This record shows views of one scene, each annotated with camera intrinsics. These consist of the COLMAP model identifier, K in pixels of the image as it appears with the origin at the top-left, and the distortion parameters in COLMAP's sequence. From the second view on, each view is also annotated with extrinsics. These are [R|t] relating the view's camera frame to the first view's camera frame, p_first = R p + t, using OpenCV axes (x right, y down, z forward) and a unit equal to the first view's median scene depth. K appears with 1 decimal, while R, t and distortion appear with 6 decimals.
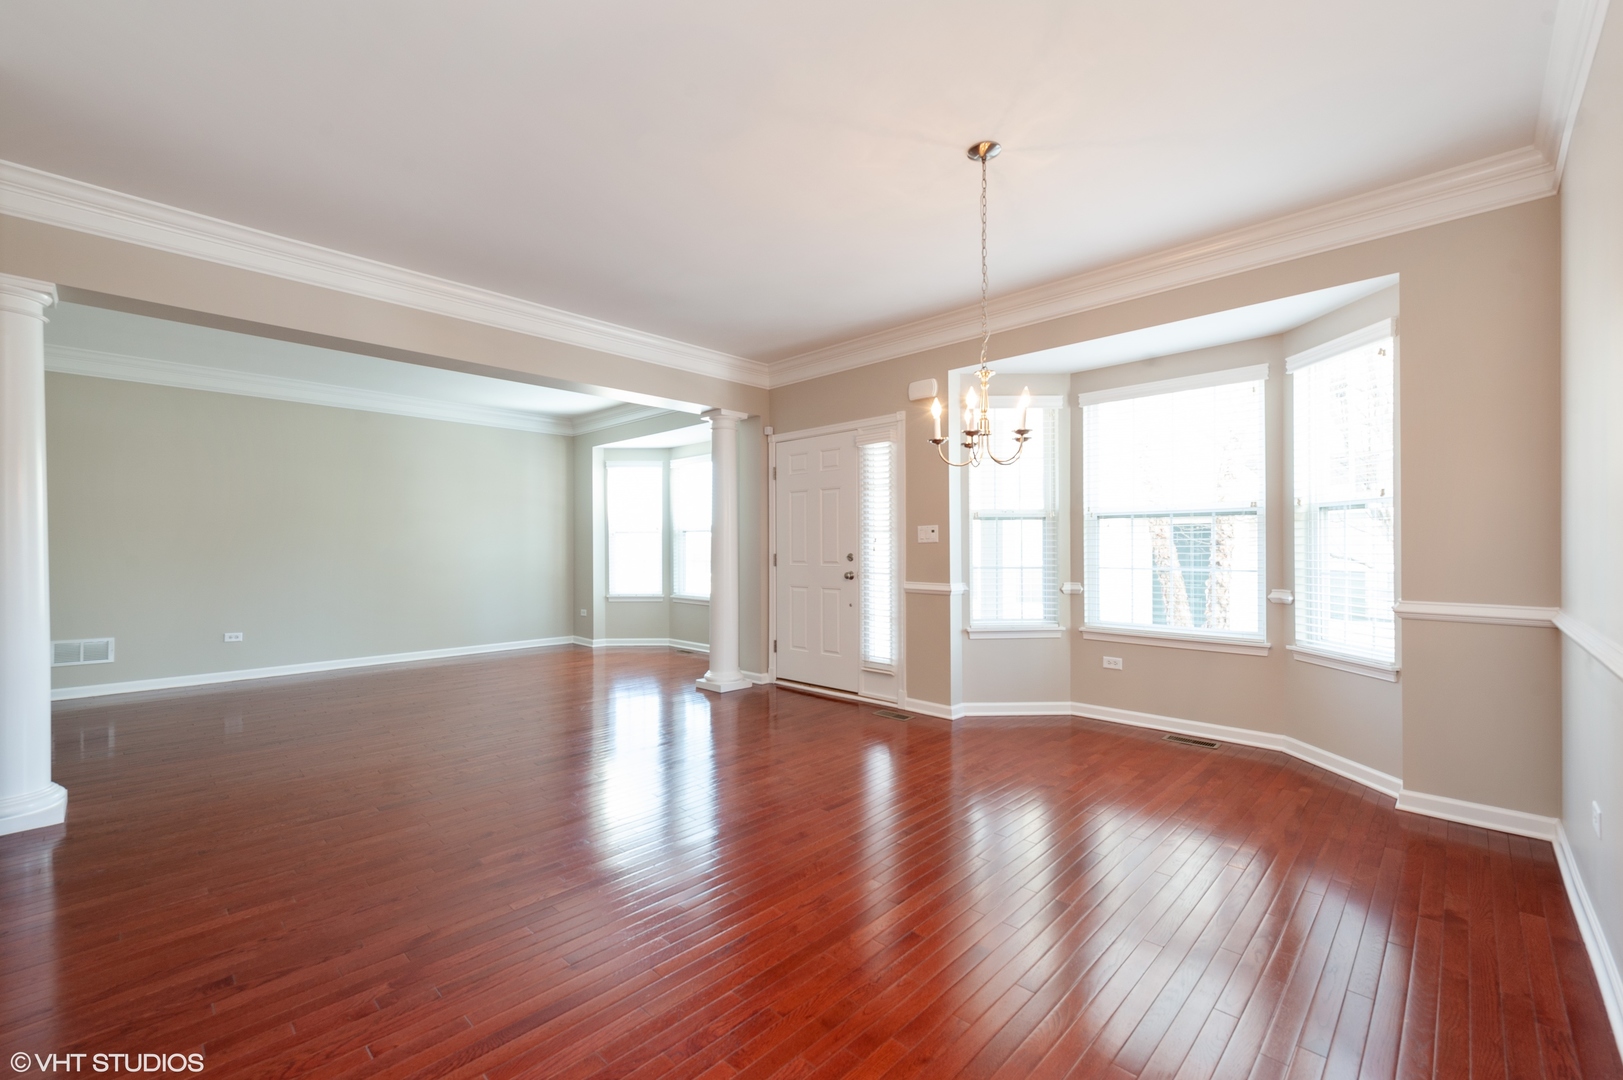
lens RADIAL K [[675.8, 0, 811.9], [0, 675.8, 543.0], [0, 0, 1]] dist [0.000722, -0.000016]
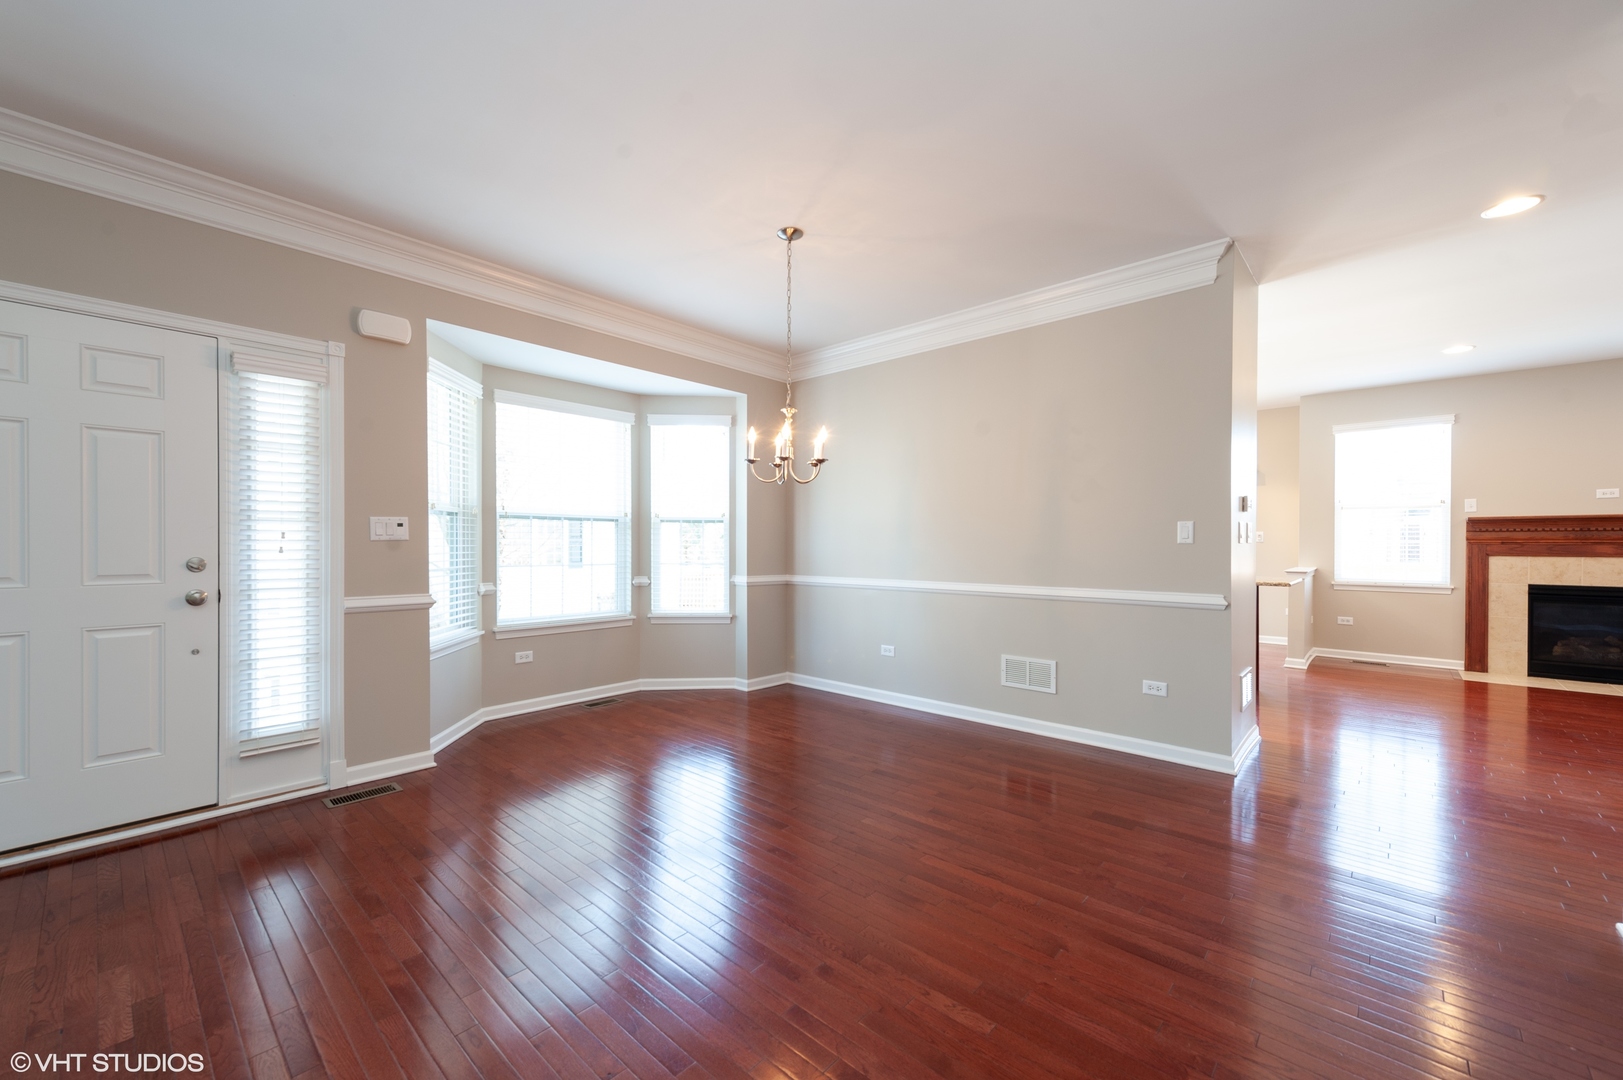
lens RADIAL K [[632.8, 0, 810.6], [0, 632.8, 549.5], [0, 0, 1]] dist [-0.000572, -0.000119]
pose [[-0.036646, -0.006148, 0.999309, -0.528692], [-0.005084, 0.999969, 0.005965, 0.003366], [-0.999315, -0.004862, -0.036676, 0.577952]]
